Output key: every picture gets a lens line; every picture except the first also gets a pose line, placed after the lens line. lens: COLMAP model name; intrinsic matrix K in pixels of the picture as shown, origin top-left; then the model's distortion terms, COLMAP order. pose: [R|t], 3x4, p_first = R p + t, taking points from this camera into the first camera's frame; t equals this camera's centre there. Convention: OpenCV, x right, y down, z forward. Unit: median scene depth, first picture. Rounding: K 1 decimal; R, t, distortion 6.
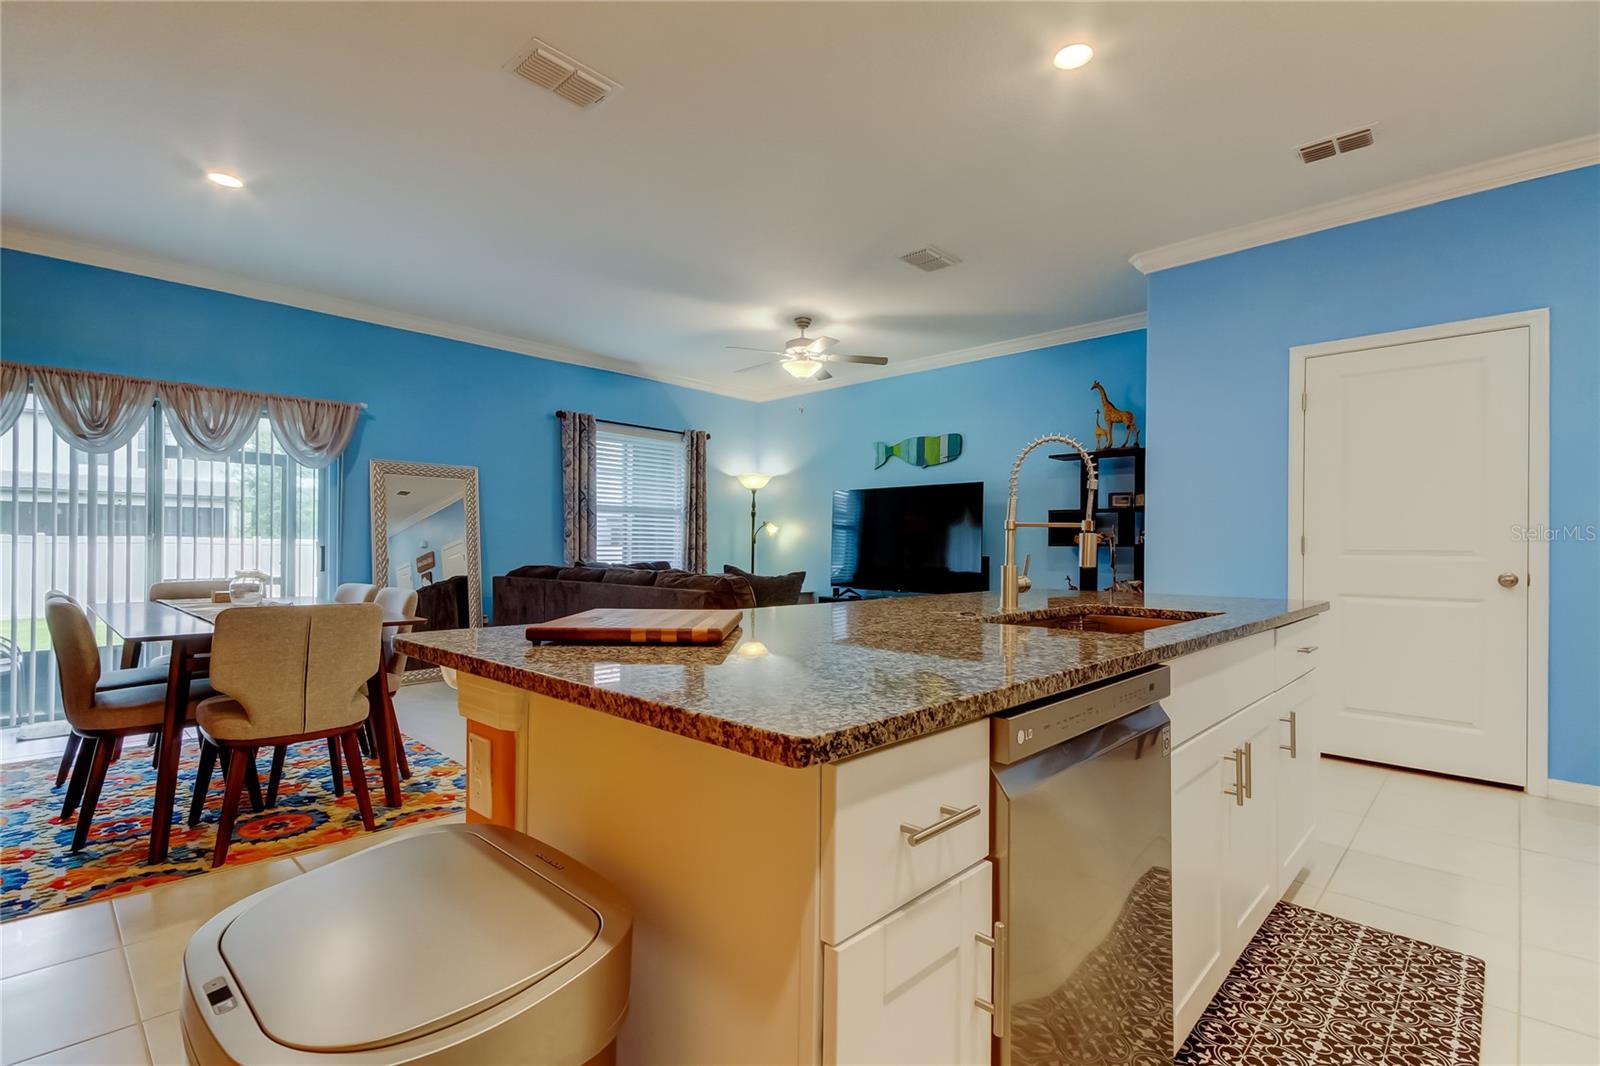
lens RADIAL K [[742.3, 0, 796.0], [0, 742.3, 542.8], [0, 0, 1]] dist [0.021236, -0.003100]
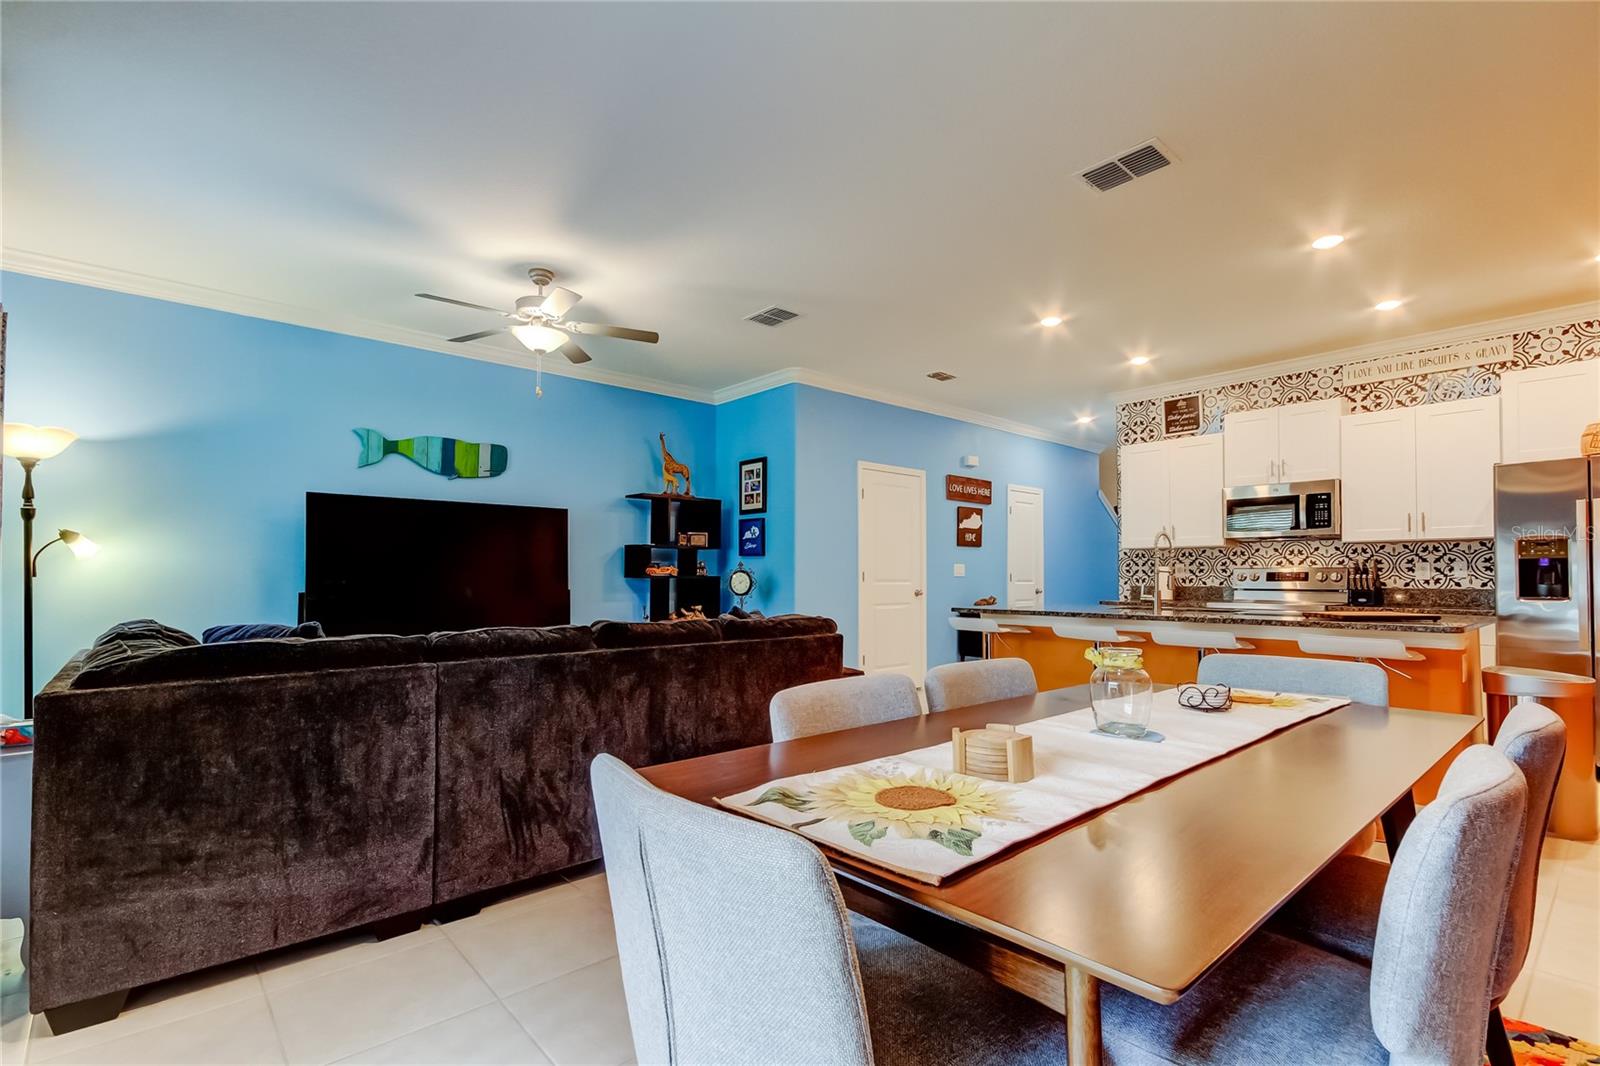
lens RADIAL K [[742.3, 0, 808.2], [0, 742.3, 558.5], [0, 0, 1]] dist [0.021236, -0.003100]
pose [[0.074712, 0.017627, 0.997049, -0.598547], [-0.004097, 0.999841, -0.017369, -0.004478], [-0.997197, -0.002787, 0.074773, 0.575462]]
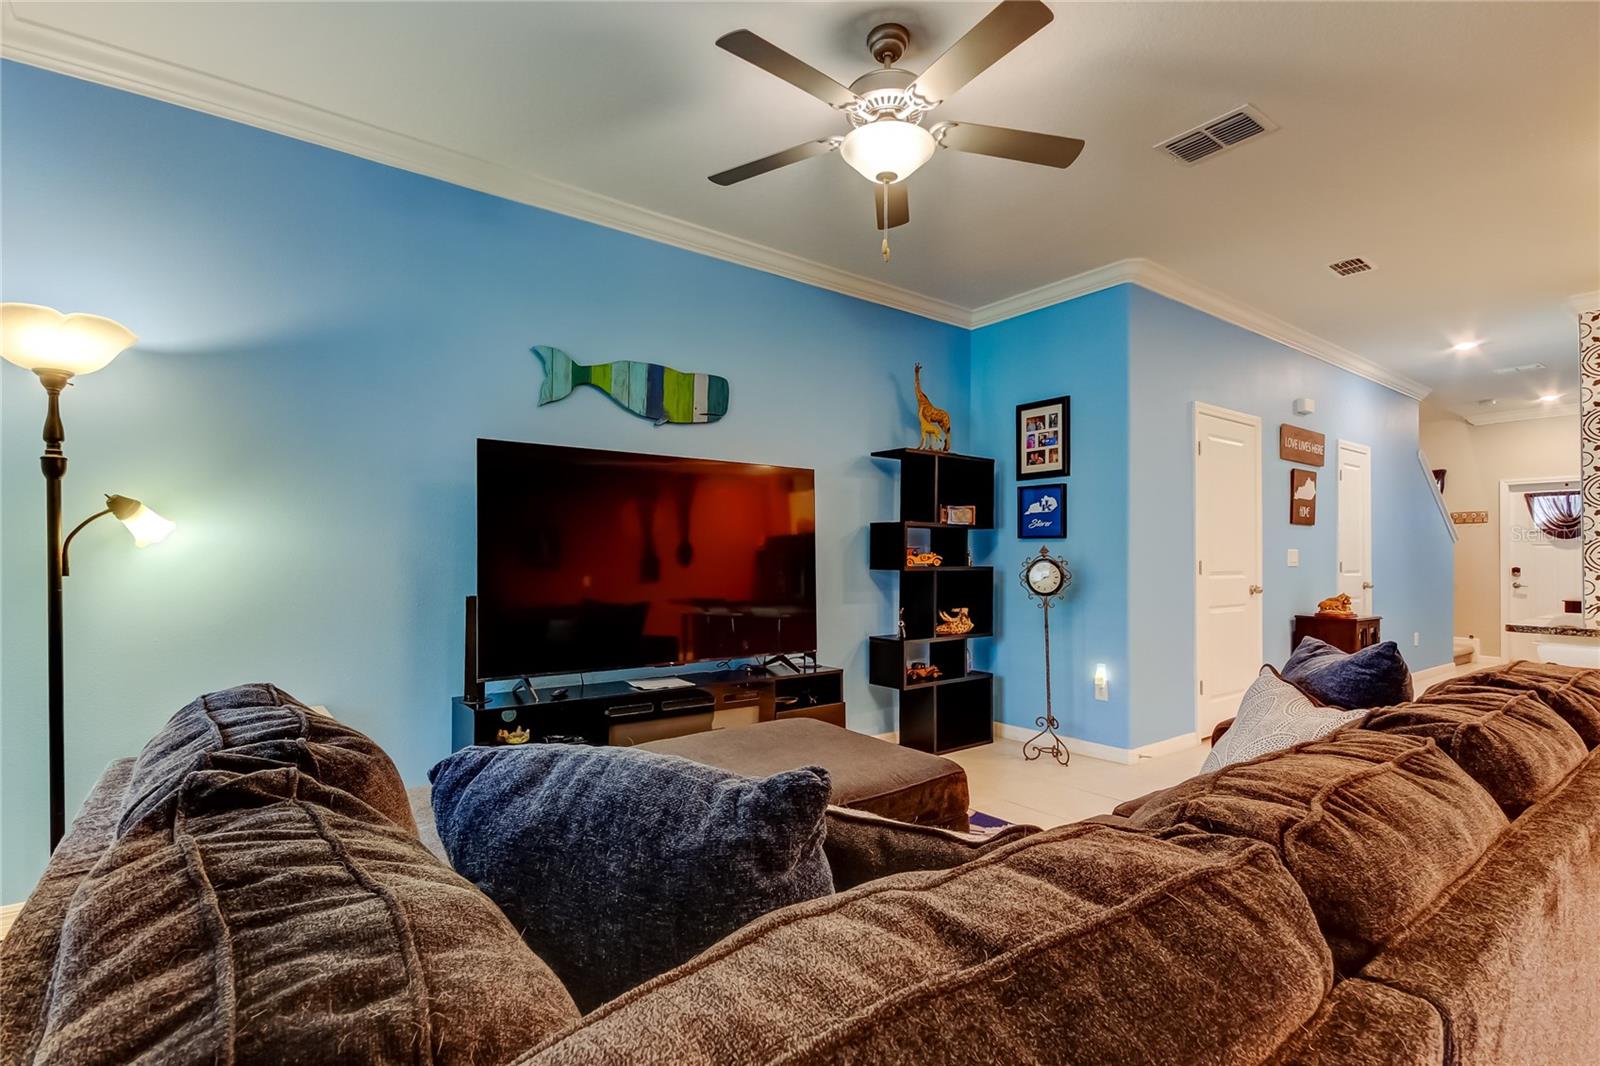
lens RADIAL K [[742.3, 0, 800.5], [0, 742.3, 549.5], [0, 0, 1]] dist [0.021236, -0.003100]
pose [[0.157483, 0.003980, 0.987514, -0.347235], [-0.005788, 0.999978, -0.003107, -0.010512], [-0.987505, -0.005226, 0.157503, 0.831850]]
